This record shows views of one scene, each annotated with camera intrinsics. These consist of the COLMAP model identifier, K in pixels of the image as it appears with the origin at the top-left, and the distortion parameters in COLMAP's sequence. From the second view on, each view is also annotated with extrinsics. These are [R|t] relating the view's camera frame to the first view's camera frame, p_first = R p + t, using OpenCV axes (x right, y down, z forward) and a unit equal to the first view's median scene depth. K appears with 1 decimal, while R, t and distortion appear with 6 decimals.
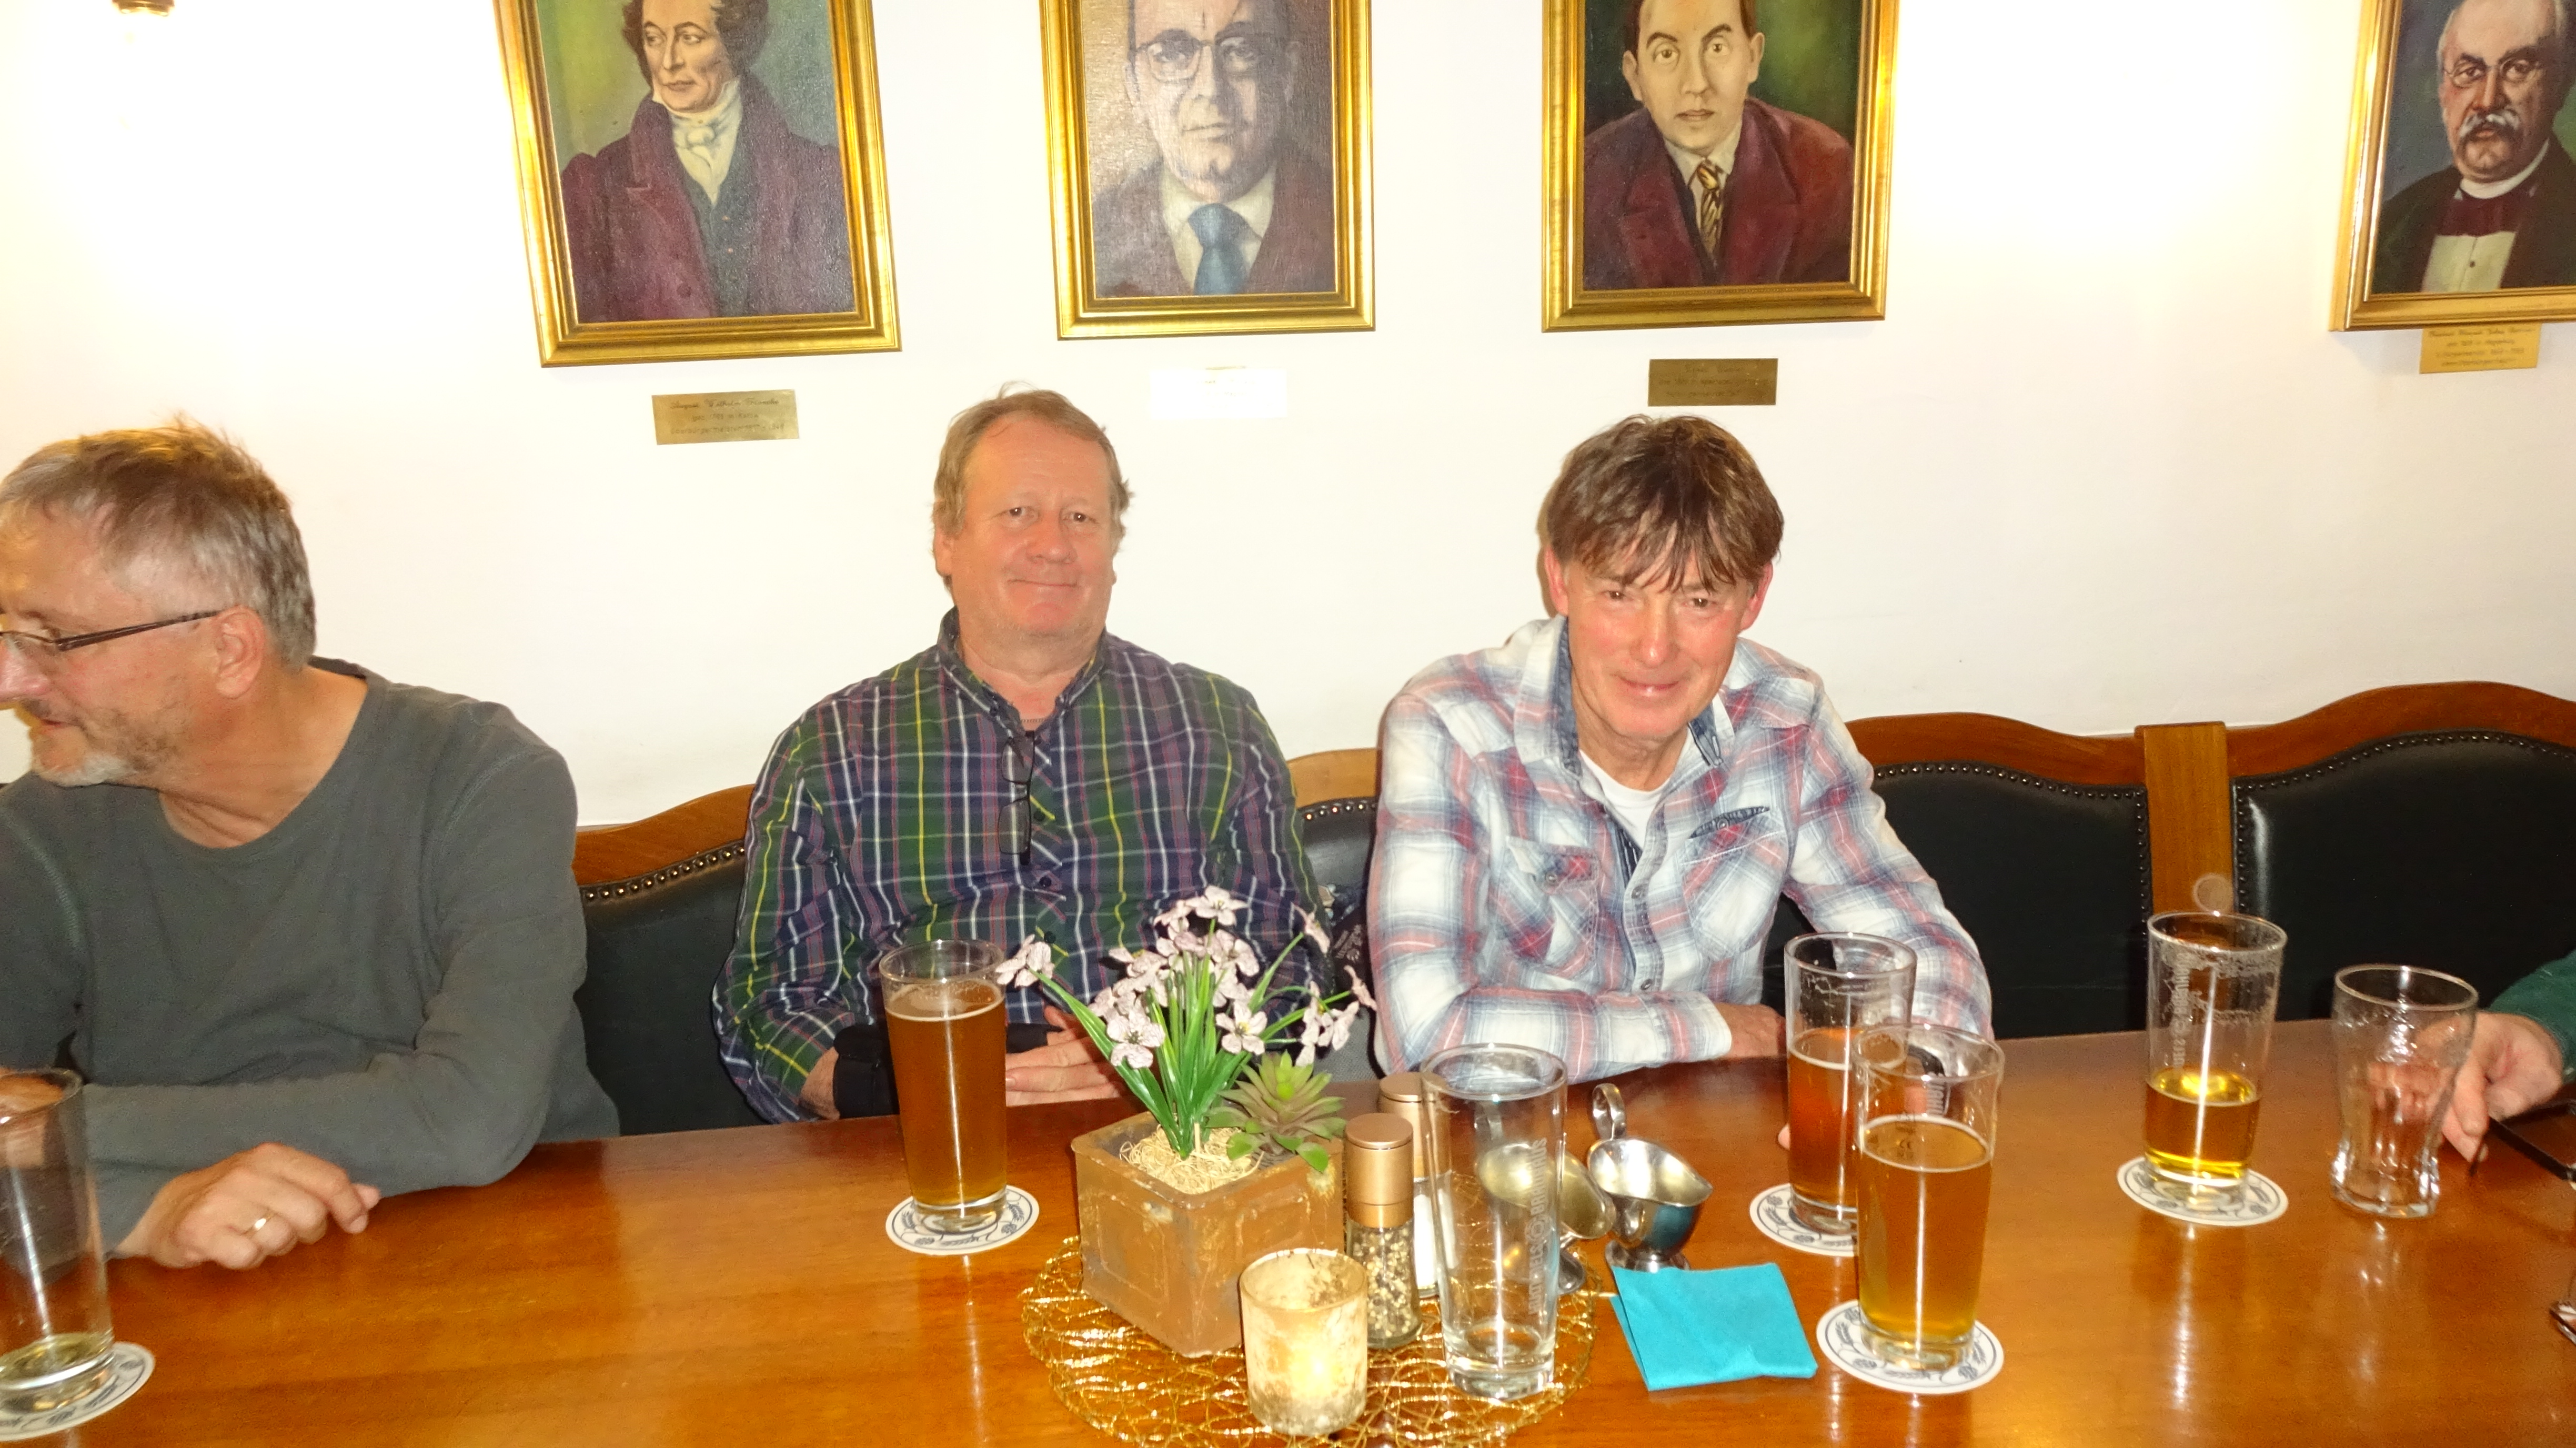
lens RADIAL K [[1882.4, 0, 1303.3], [0, 1882.4, 750.5], [0, 0, 1]] dist [0.002898, 0.001749]
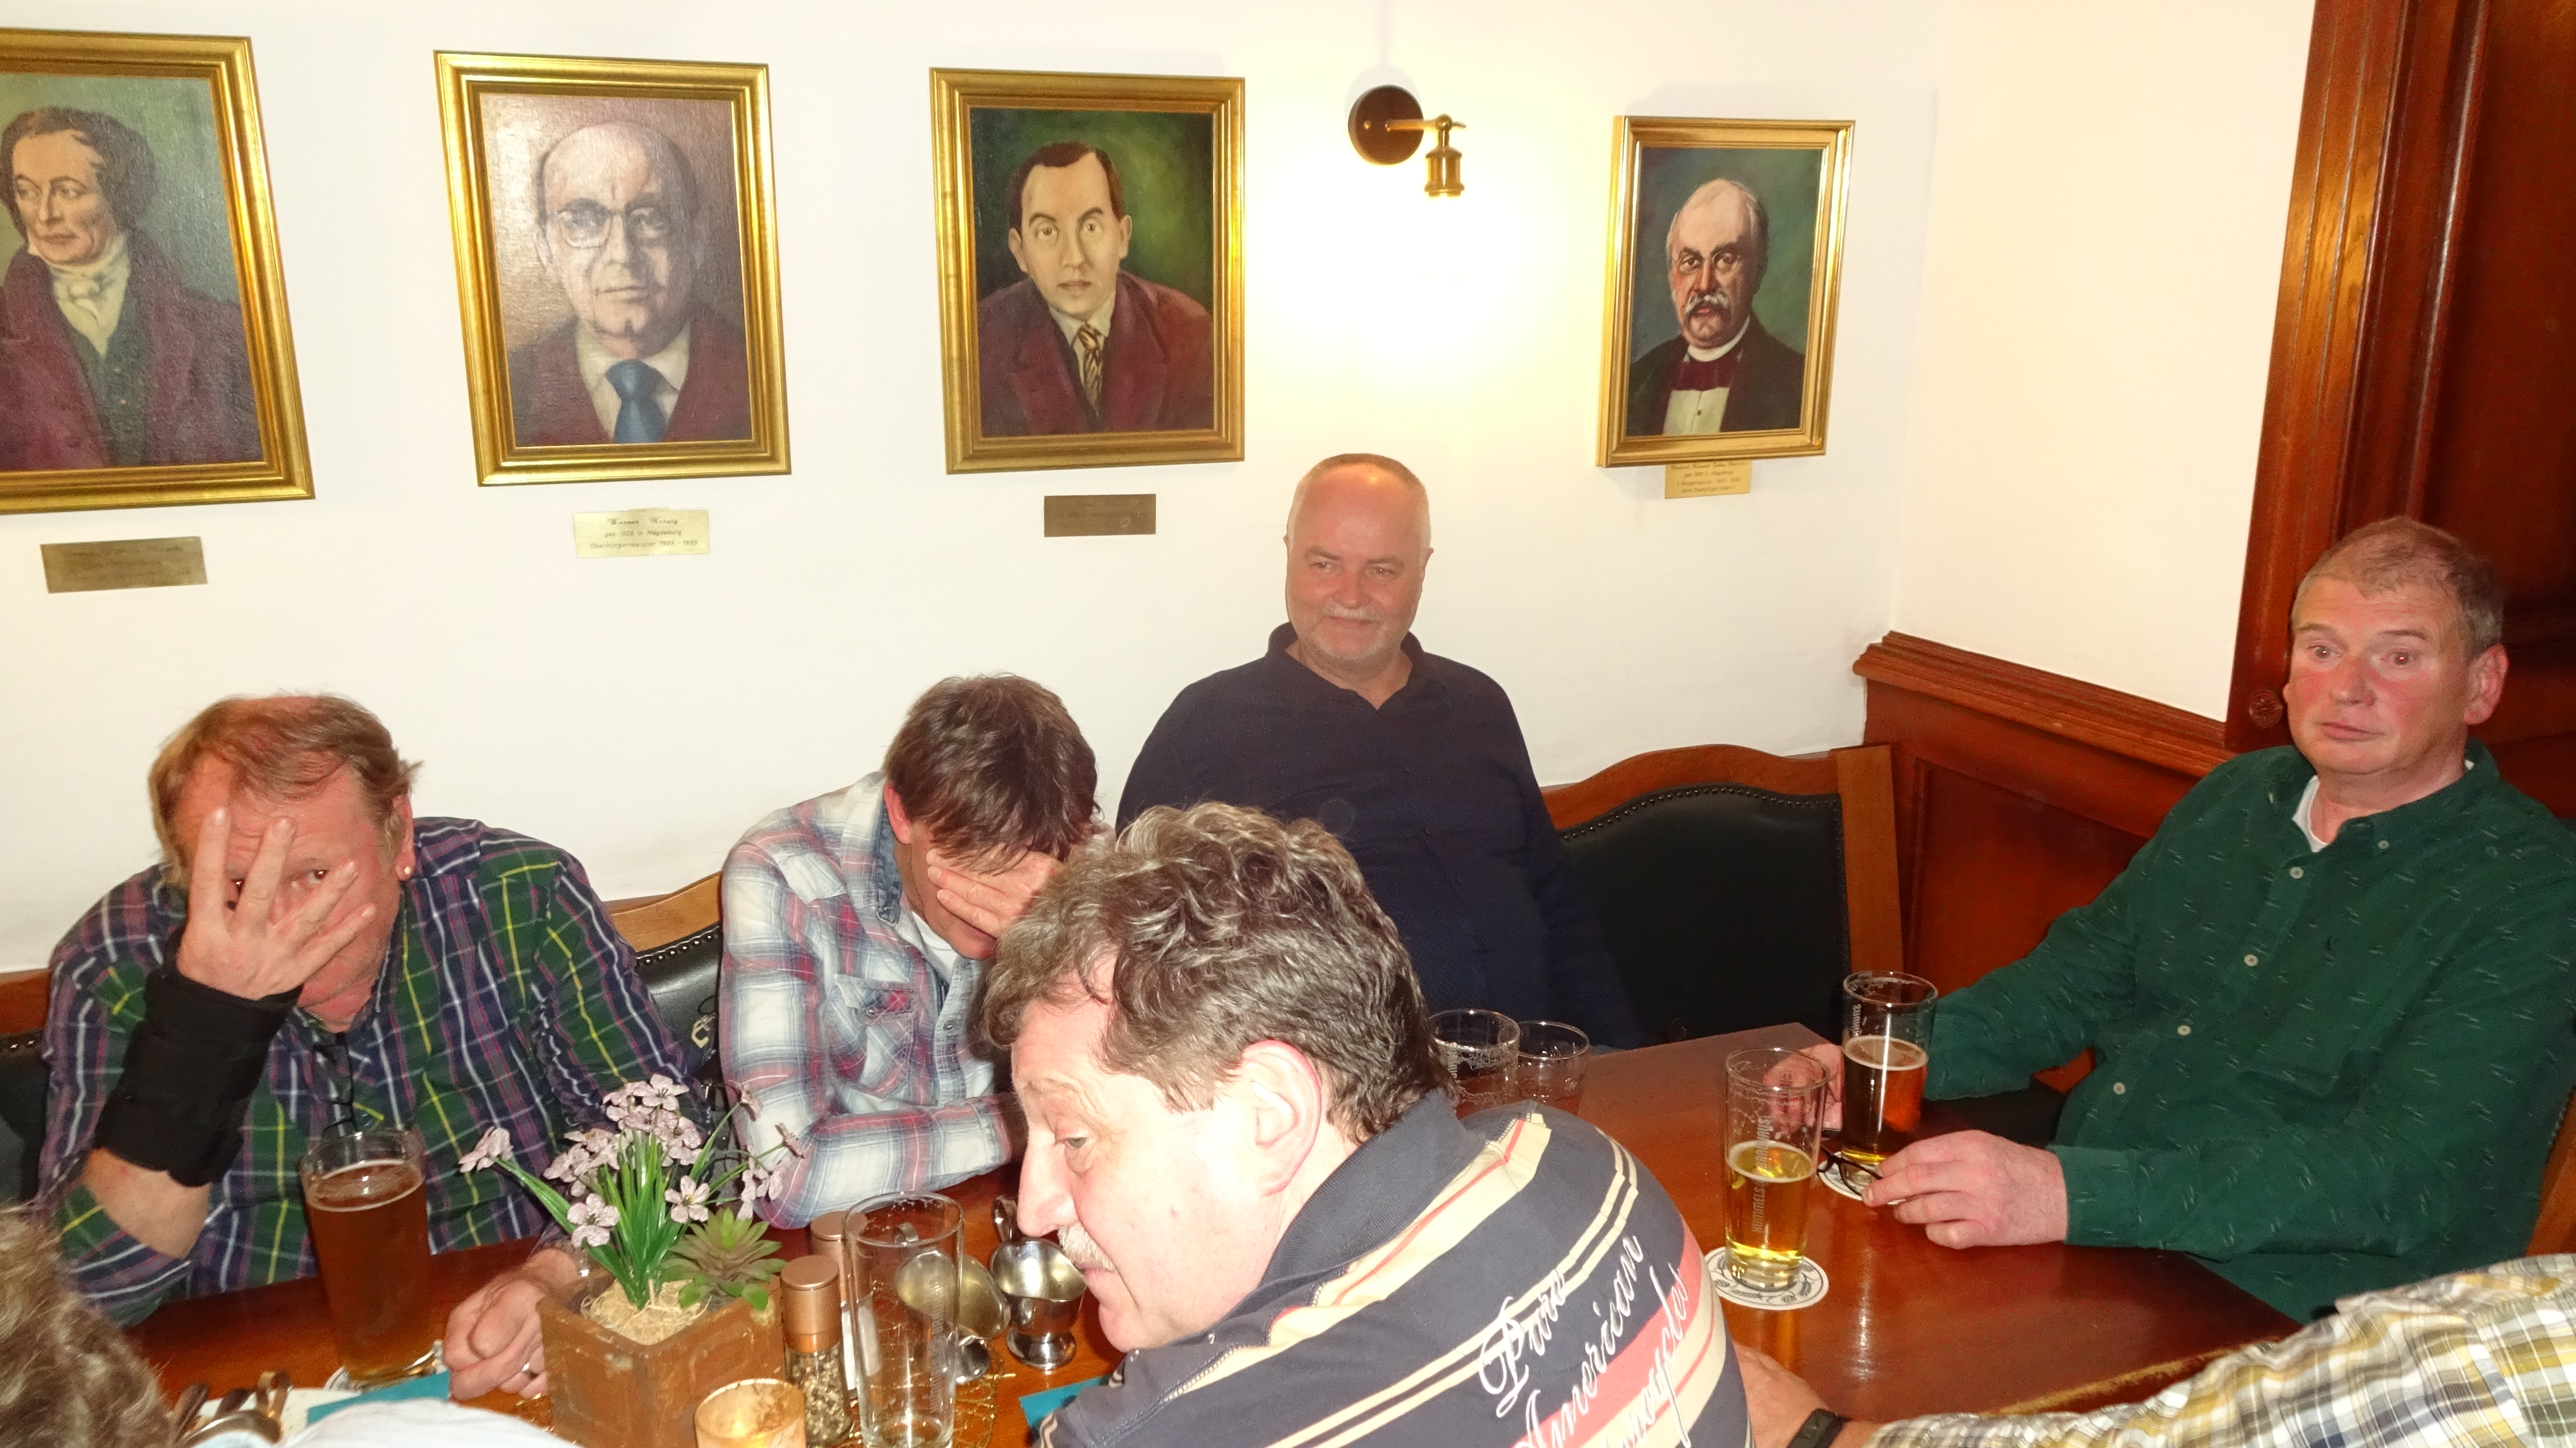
lens RADIAL K [[1882.4, 0, 1284.9], [0, 1882.4, 741.3], [0, 0, 1]] dist [0.002898, 0.001749]
pose [[0.961631, -0.040740, 0.271306, 0.010649], [0.034969, 0.999048, 0.026074, -0.088547], [-0.272110, -0.015586, 0.962140, -0.135025]]
